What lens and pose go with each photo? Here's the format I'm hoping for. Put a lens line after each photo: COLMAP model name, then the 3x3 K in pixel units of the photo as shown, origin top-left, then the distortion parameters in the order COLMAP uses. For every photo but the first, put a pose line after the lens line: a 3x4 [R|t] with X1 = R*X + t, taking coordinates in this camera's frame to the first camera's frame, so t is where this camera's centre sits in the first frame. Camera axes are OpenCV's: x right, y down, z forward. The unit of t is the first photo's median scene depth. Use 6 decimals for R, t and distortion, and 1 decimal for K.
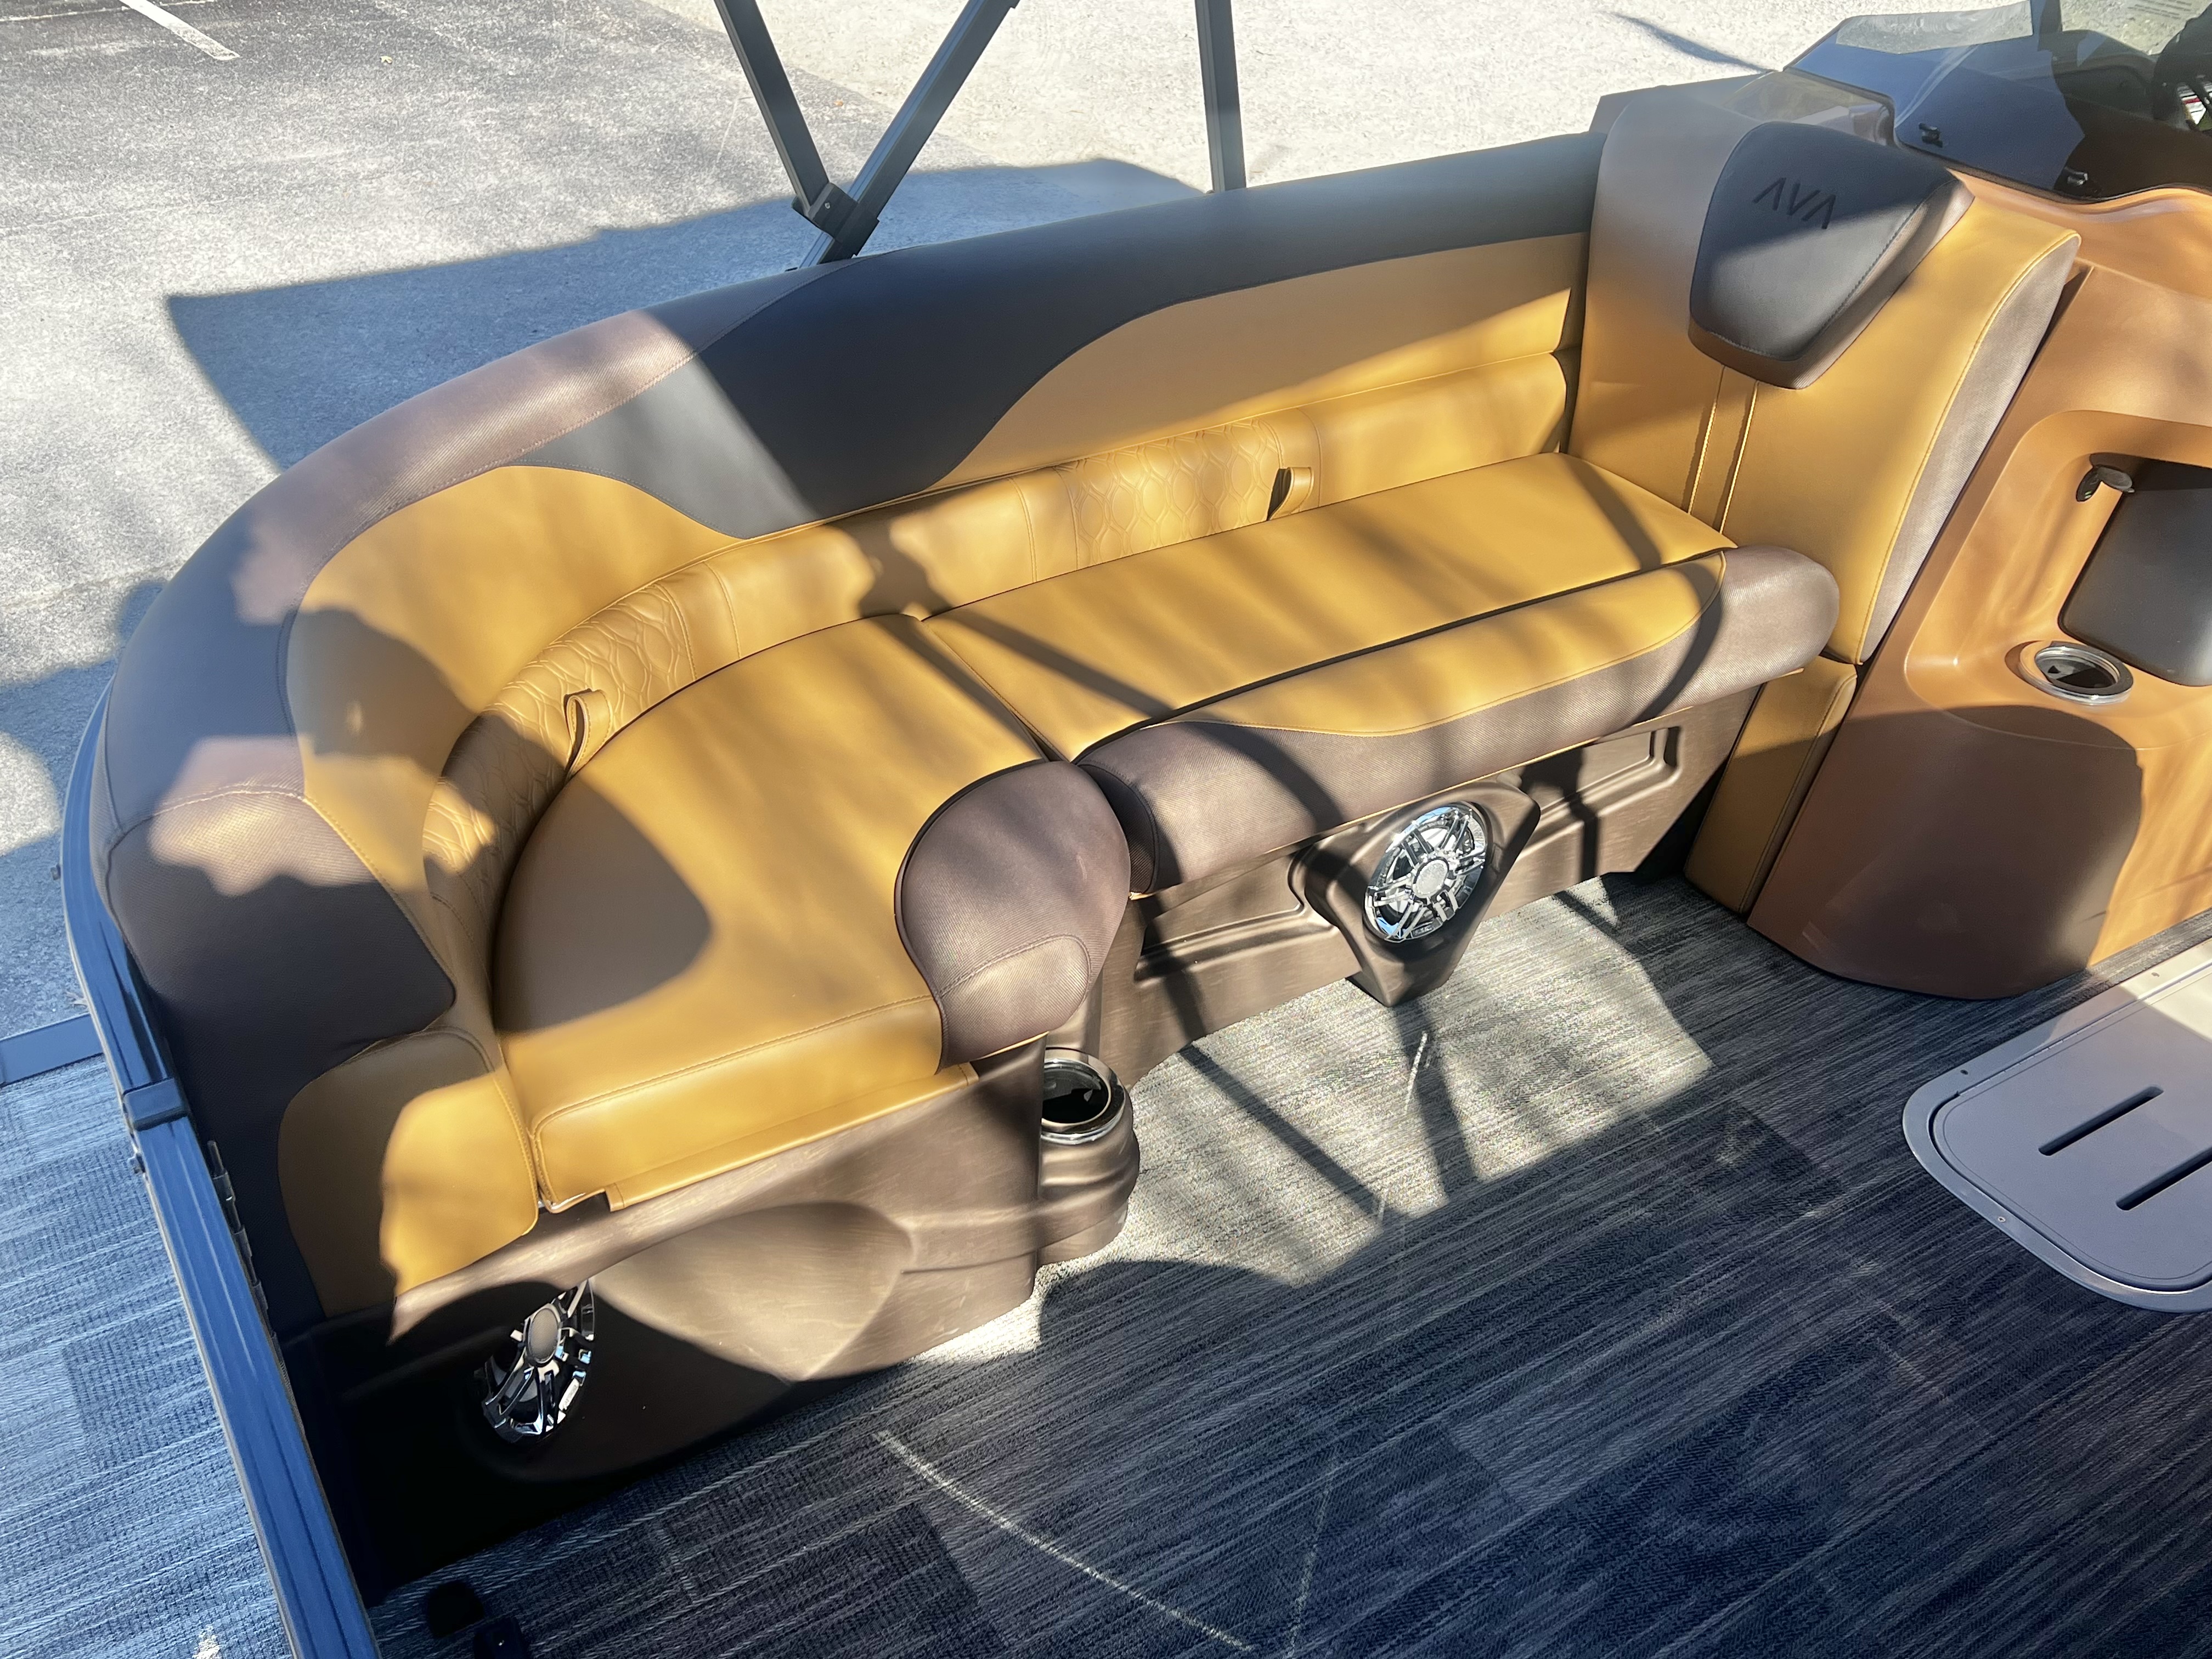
lens RADIAL K [[2022.0, 0, 1092.2], [0, 2022.0, 812.2], [0, 0, 1]] dist [0.024608, 0.000000]
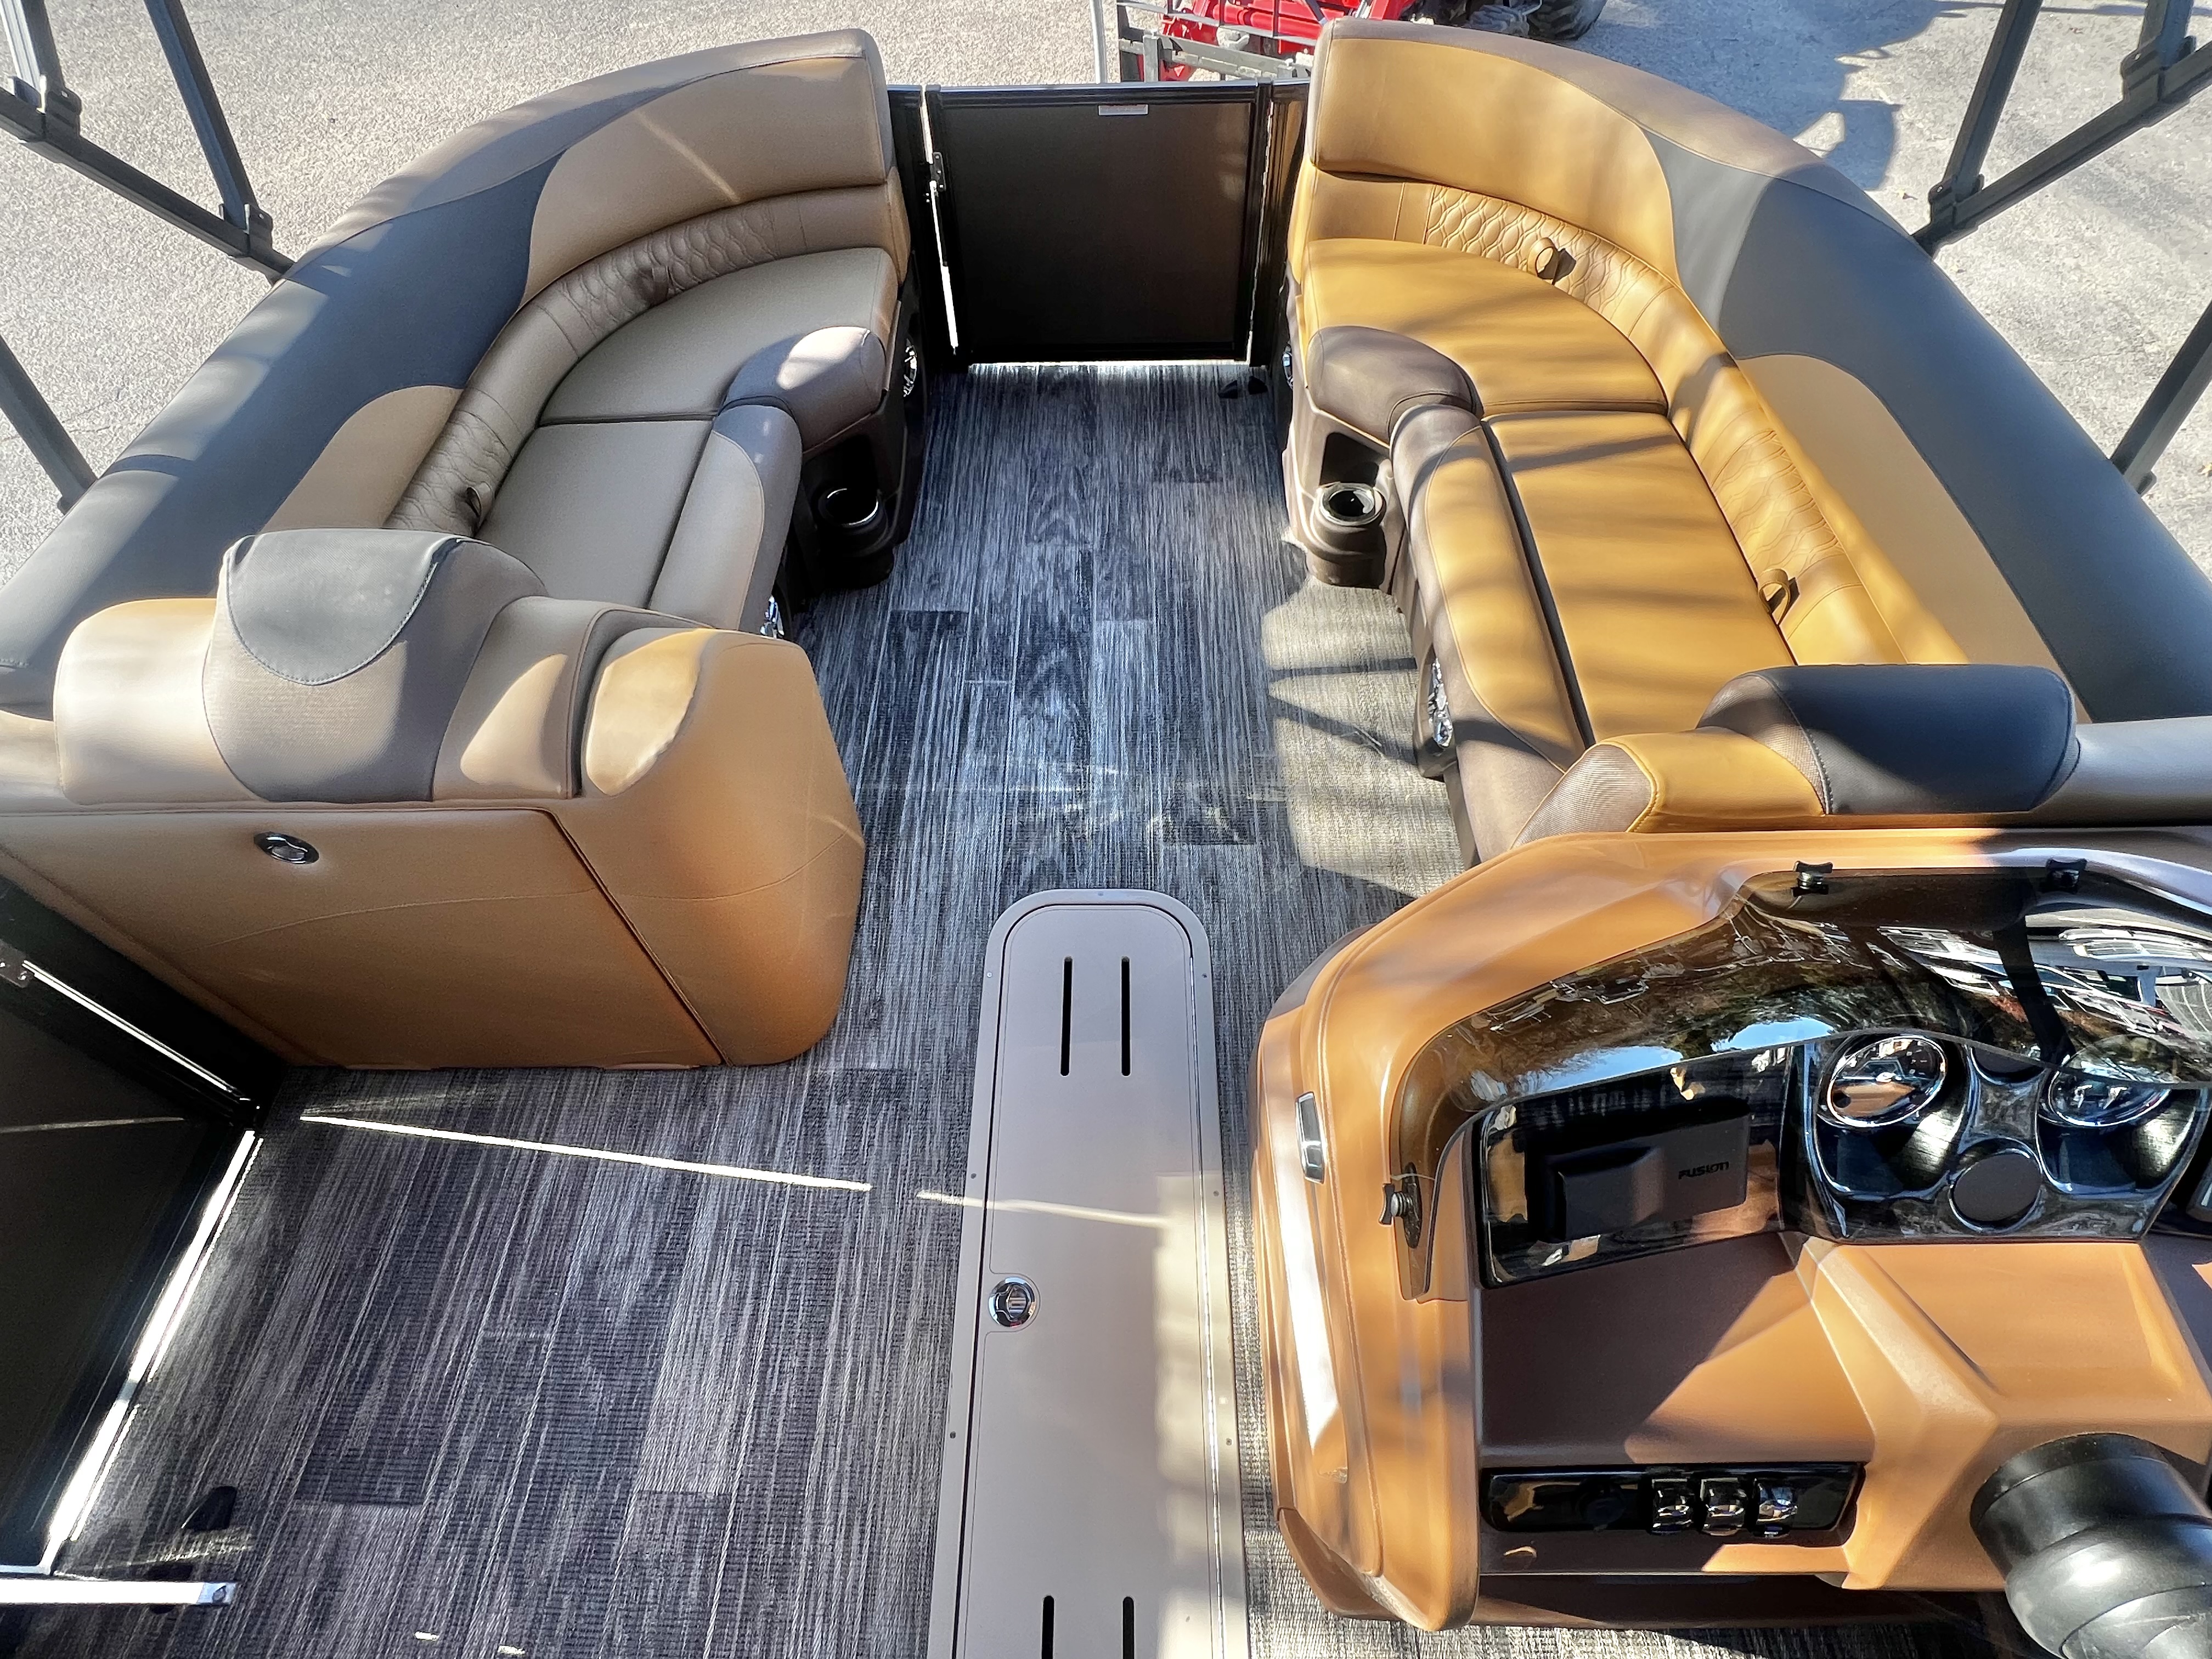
lens RADIAL K [[1096.2, 0, 1102.0], [0, 1096.2, 833.8], [0, 0, 1]] dist [-0.000143, -0.000801]
pose [[-0.542131, 0.669972, -0.507180, 0.904912], [-0.470874, 0.257690, 0.843726, -0.589855], [0.695968, 0.696228, 0.175771, 0.848268]]
